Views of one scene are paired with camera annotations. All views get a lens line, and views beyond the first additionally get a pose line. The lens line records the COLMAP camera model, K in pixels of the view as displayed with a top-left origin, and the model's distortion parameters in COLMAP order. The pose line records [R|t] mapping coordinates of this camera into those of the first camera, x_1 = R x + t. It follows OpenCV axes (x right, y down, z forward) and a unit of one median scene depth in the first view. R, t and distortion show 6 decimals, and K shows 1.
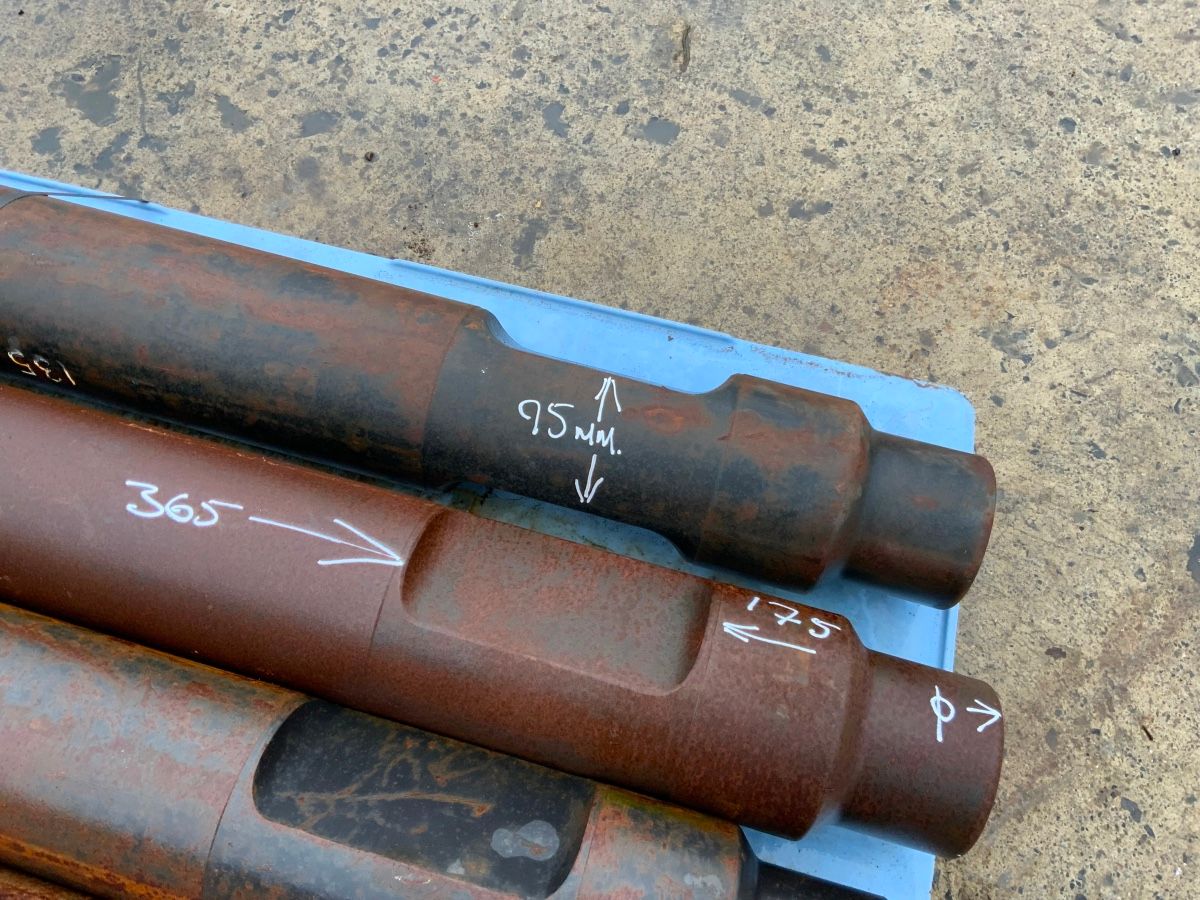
lens RADIAL K [[1010.6, 0, 600.0], [0, 1010.6, 450.0], [0, 0, 1]] dist [-0.004191, -0.012511]
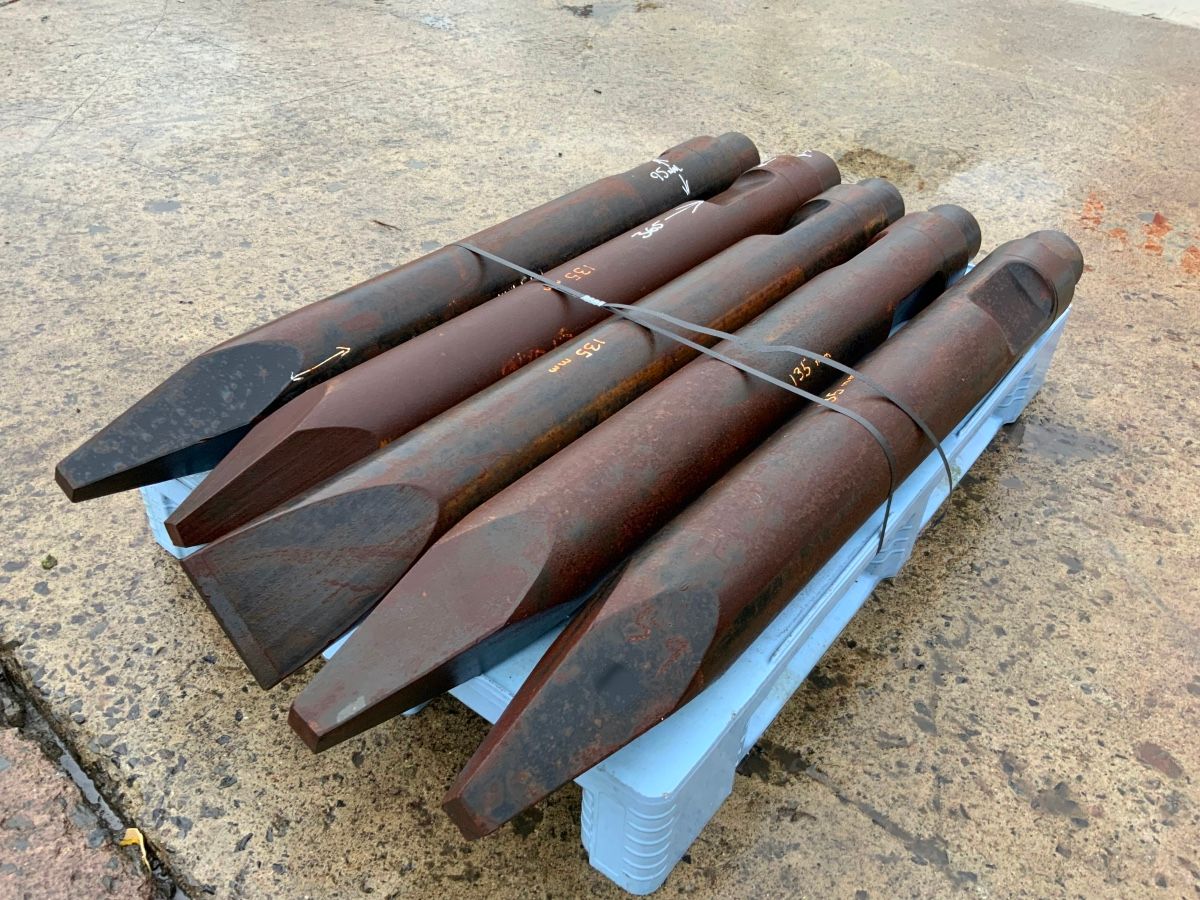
lens RADIAL K [[1008.5, 0, 597.9], [0, 1008.5, 433.1], [0, 0, 1]] dist [0.045595, -0.107147]
pose [[0.393387, -0.543690, 0.741382, -1.499858], [0.813198, 0.581968, -0.004709, 0.148128], [-0.428900, 0.604743, 0.671066, -0.160036]]
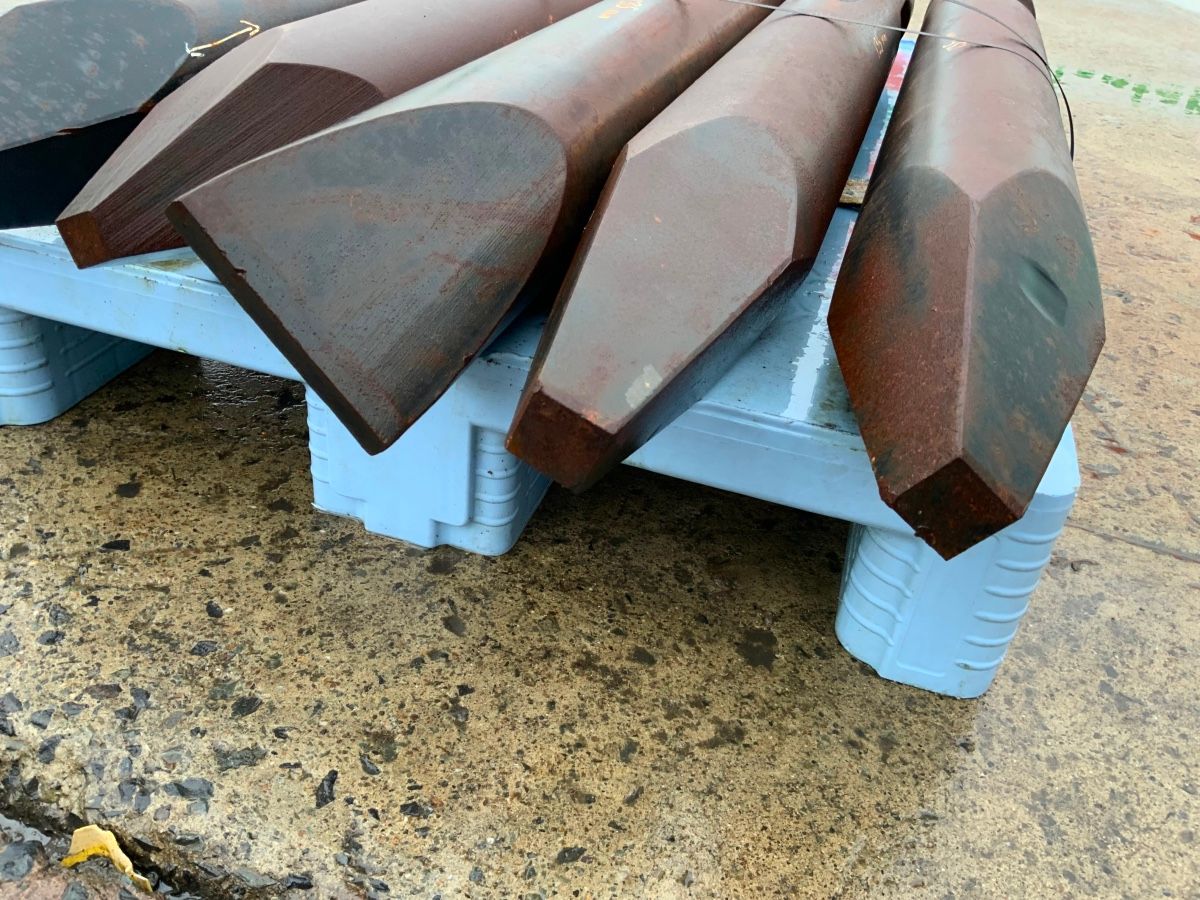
lens RADIAL K [[993.5, 0, 600.0], [0, 993.5, 450.0], [0, 0, 1]] dist [0.103182, -0.224941]
pose [[0.045074, -0.570519, 0.820047, -1.444252], [0.856085, 0.445134, 0.262631, 0.004116], [-0.514866, 0.690192, 0.508477, 0.418052]]
